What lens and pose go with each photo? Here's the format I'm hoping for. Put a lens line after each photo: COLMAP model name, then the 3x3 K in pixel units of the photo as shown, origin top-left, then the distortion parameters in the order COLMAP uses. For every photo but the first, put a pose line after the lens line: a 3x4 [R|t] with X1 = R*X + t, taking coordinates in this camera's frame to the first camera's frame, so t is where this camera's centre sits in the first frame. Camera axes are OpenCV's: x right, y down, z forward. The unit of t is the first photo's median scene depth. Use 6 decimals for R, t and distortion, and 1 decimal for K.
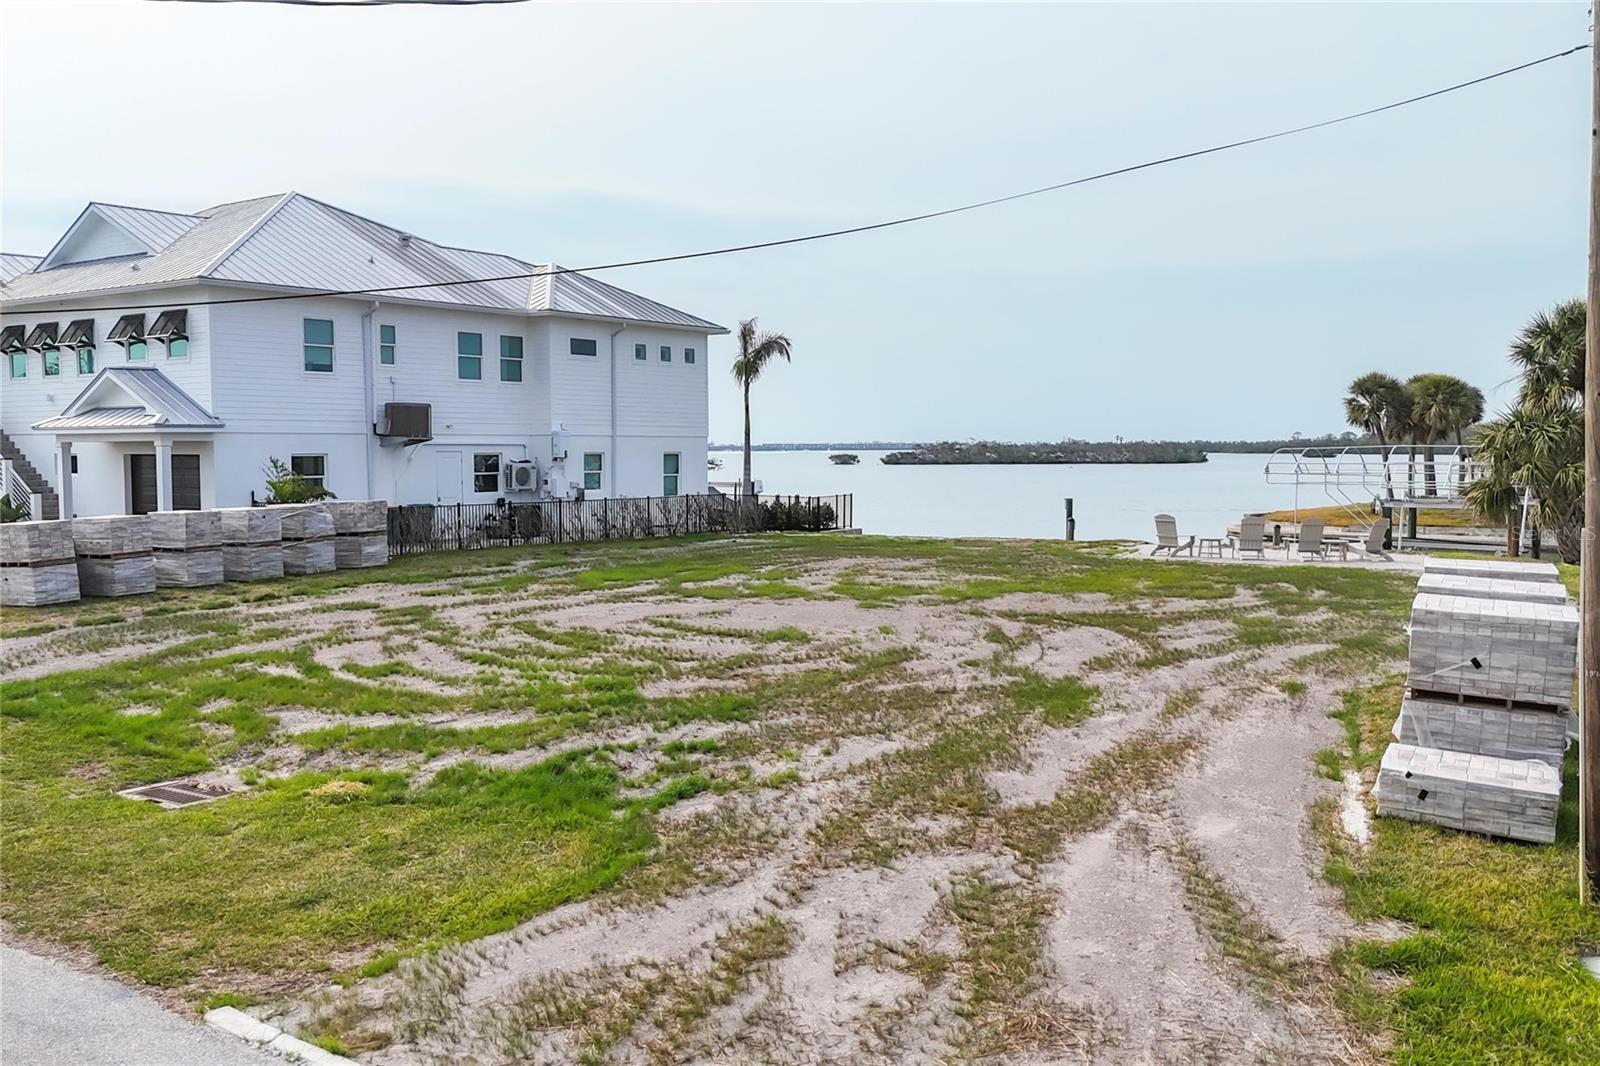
lens RADIAL K [[1402.8, 0, 789.5], [0, 1402.8, 537.3], [0, 0, 1]] dist [0.063372, -0.016682]
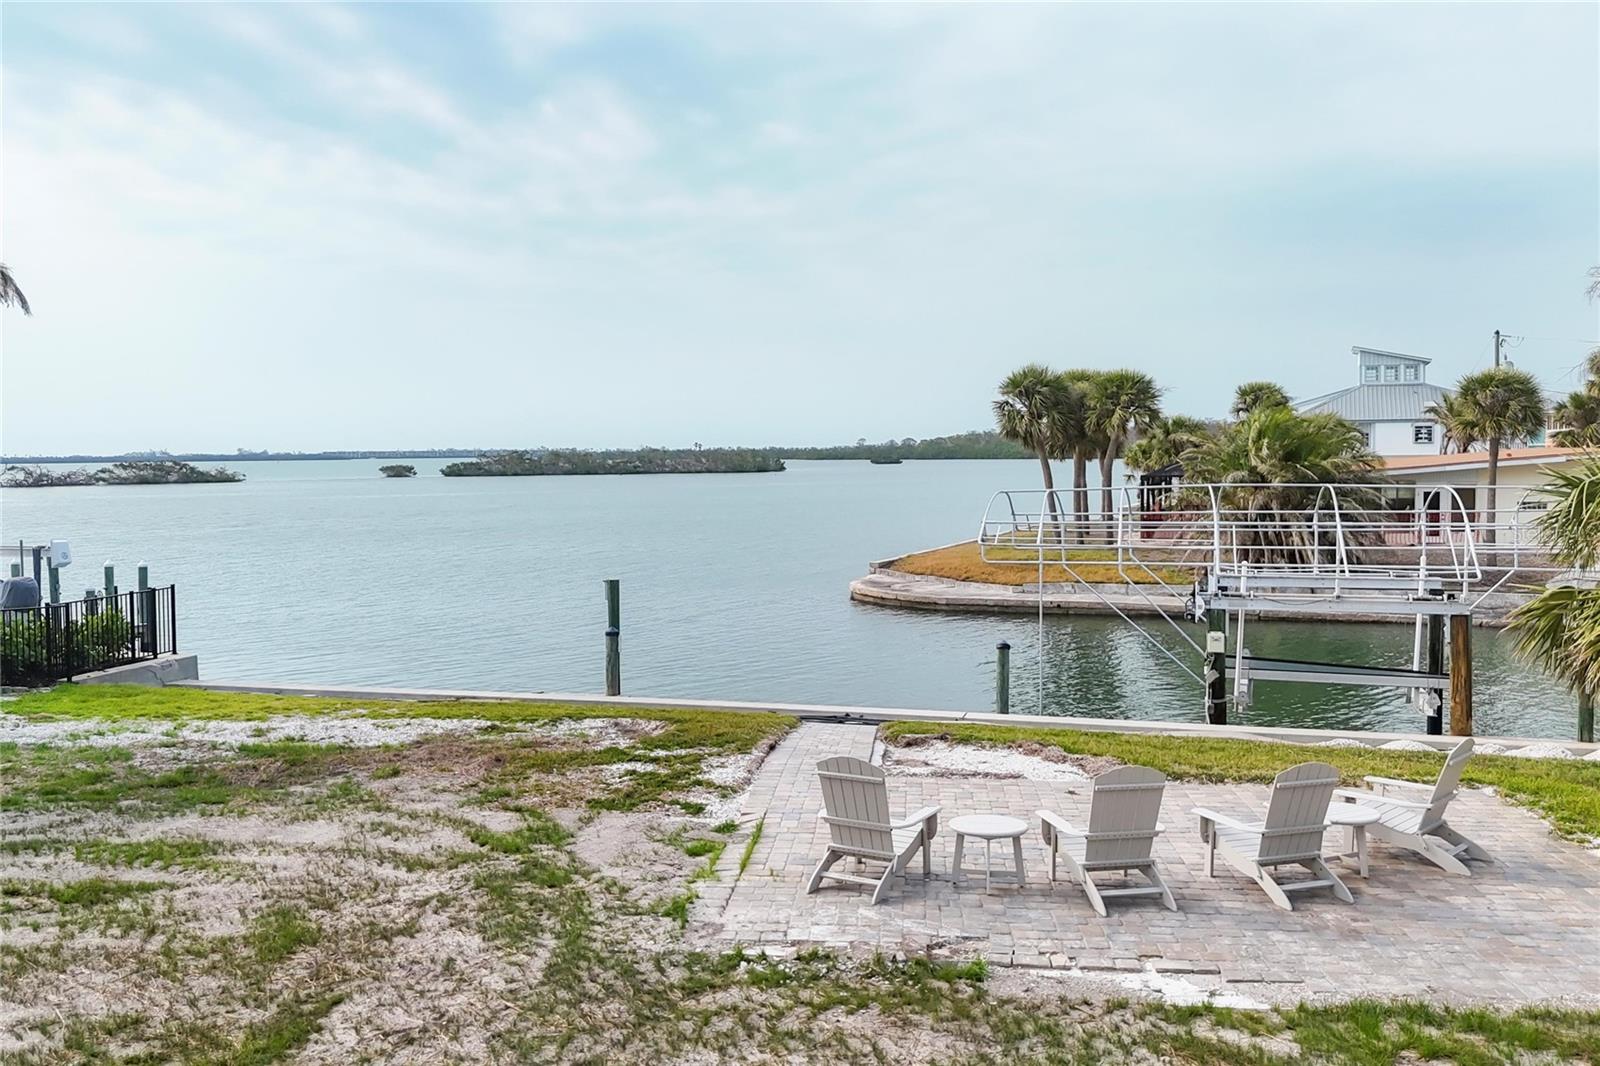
lens RADIAL K [[1402.8, 0, 813.4], [0, 1402.8, 534.3], [0, 0, 1]] dist [0.063372, -0.016682]
pose [[0.951790, -0.025507, 0.305689, 0.106538], [0.027531, 0.999618, -0.002309, -0.040335], [-0.305513, 0.010614, 0.952129, 0.452901]]
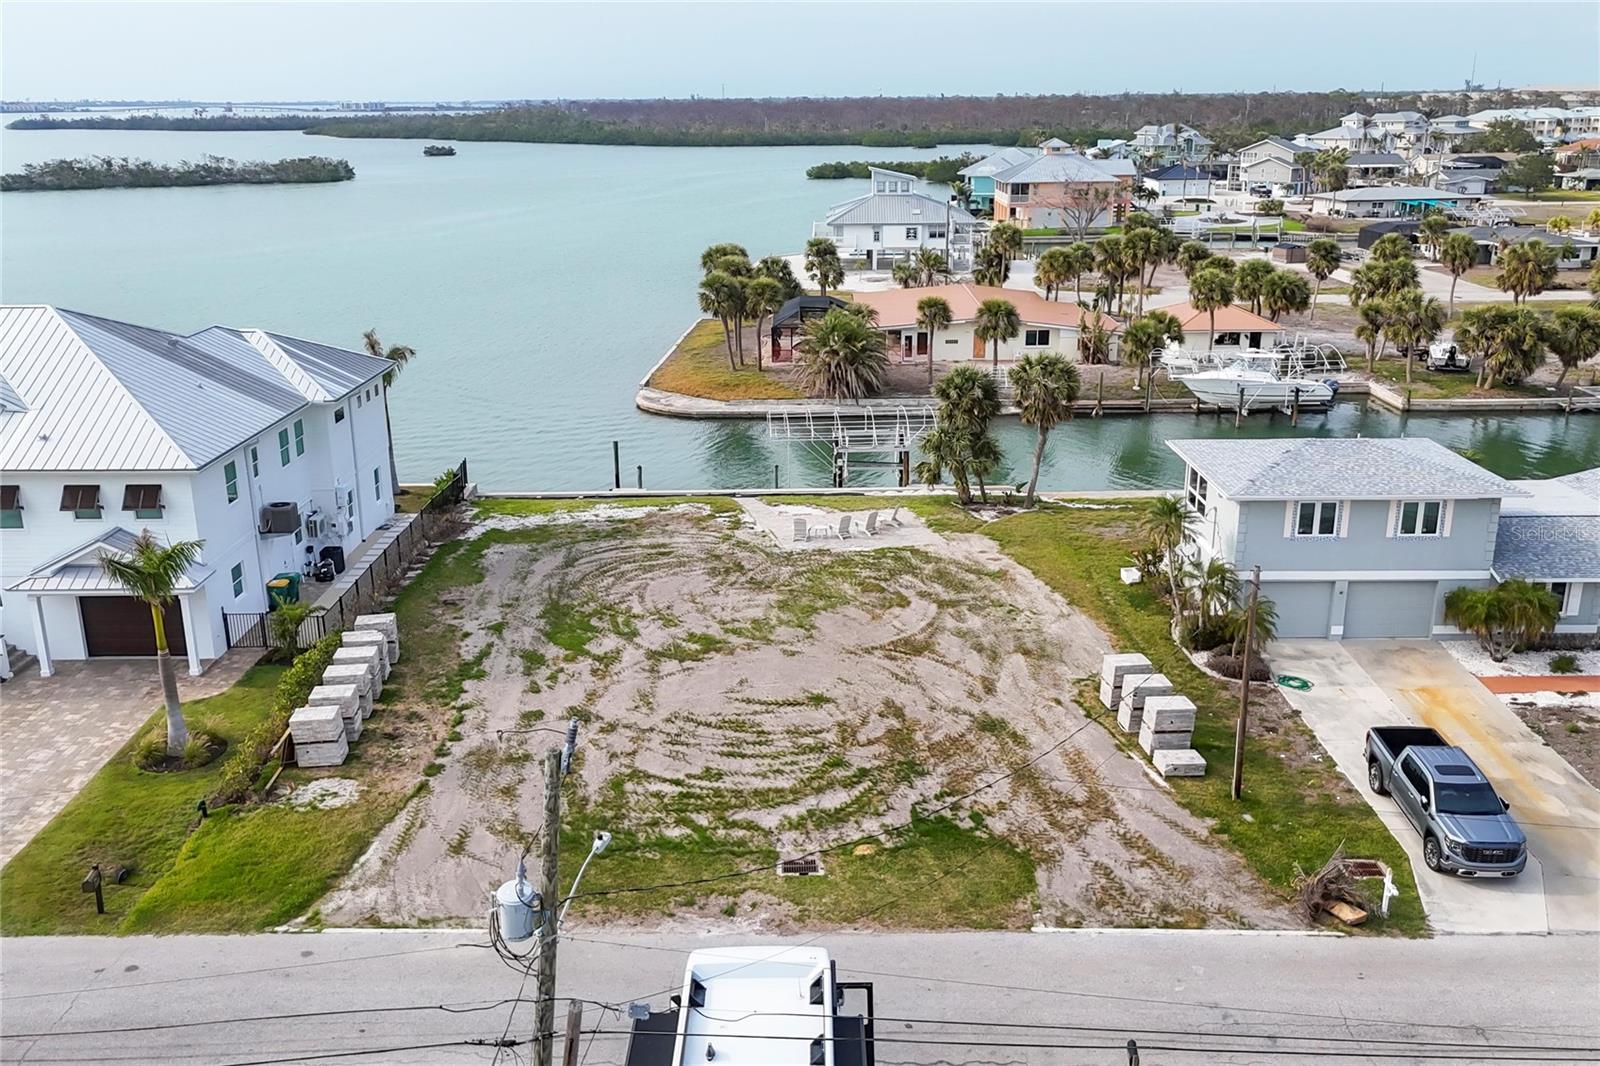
lens RADIAL K [[1402.8, 0, 794.7], [0, 1402.8, 533.3], [0, 0, 1]] dist [0.063372, -0.016682]
pose [[0.808591, -0.179226, 0.560409, -0.454809], [0.046485, 0.968959, 0.242813, -0.266860], [-0.586532, -0.170286, 0.791823, -0.239393]]
